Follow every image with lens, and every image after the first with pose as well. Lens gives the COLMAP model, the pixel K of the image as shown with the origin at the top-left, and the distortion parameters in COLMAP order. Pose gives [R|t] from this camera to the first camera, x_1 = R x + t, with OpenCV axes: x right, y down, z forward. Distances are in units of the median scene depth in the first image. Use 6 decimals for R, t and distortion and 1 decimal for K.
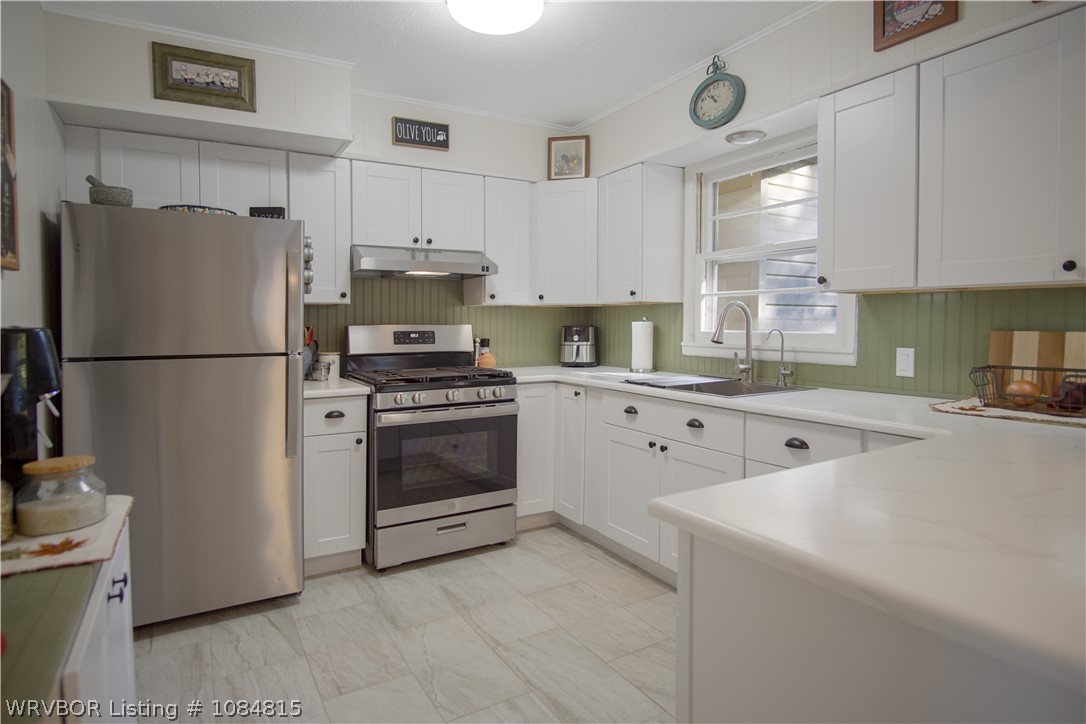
lens RADIAL K [[604.6, 0, 543.0], [0, 604.6, 362.0], [0, 0, 1]] dist [-0.007645, 0.000063]
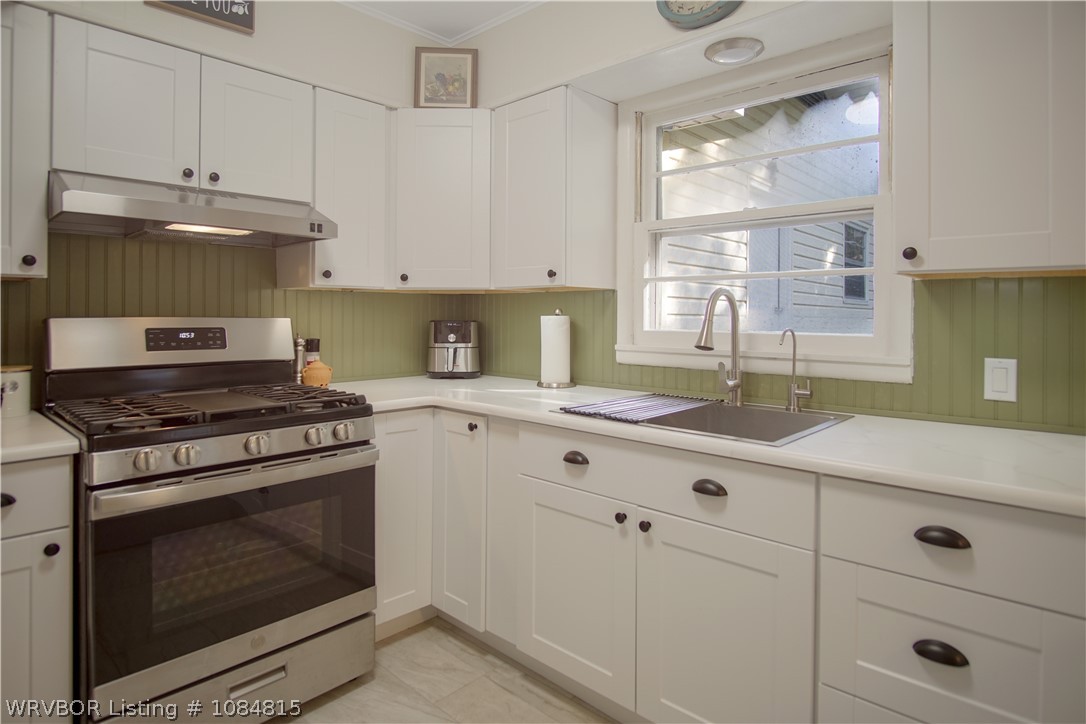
lens RADIAL K [[608.3, 0, 584.9], [0, 608.3, 337.6], [0, 0, 1]] dist [-0.029920, 0.002629]
pose [[0.941349, -0.003086, 0.337421, -0.048198], [0.012756, 0.999569, -0.026446, -0.023461], [-0.337194, 0.029199, 0.940982, 0.345697]]
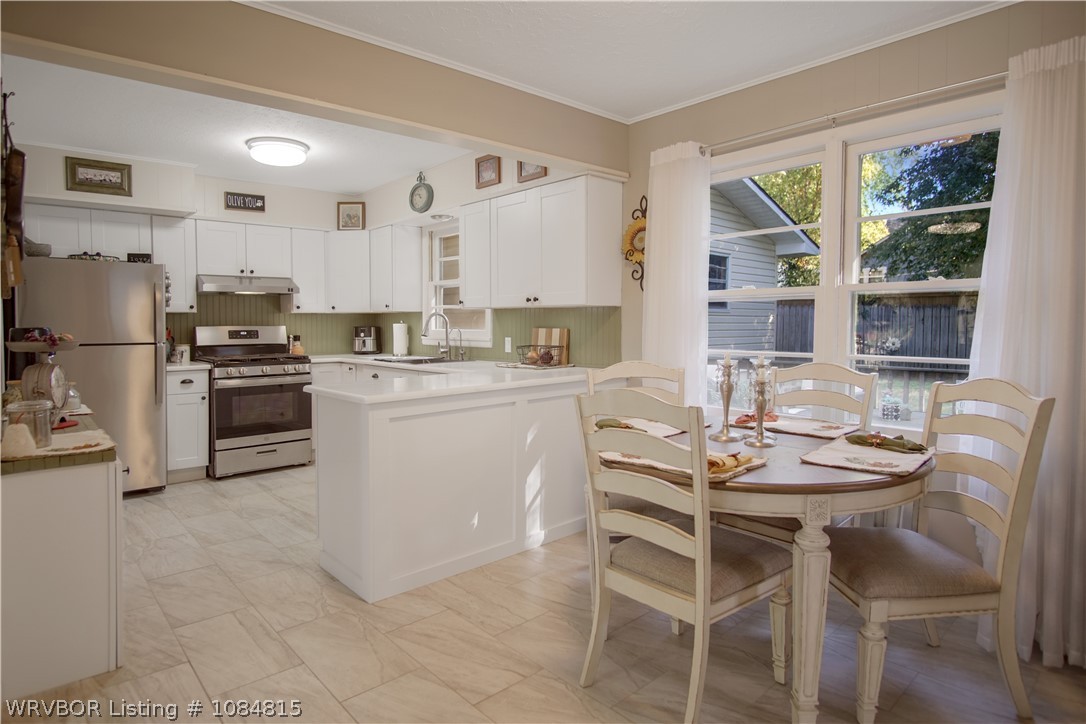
lens RADIAL K [[633.9, 0, 543.0], [0, 633.9, 362.0], [0, 0, 1]] dist [-0.001853, -0.001418]
pose [[0.982813, -0.013284, 0.184126, 0.251618], [0.013873, 0.999902, -0.001908, 0.045381], [-0.184083, 0.004430, 0.982901, -0.755656]]
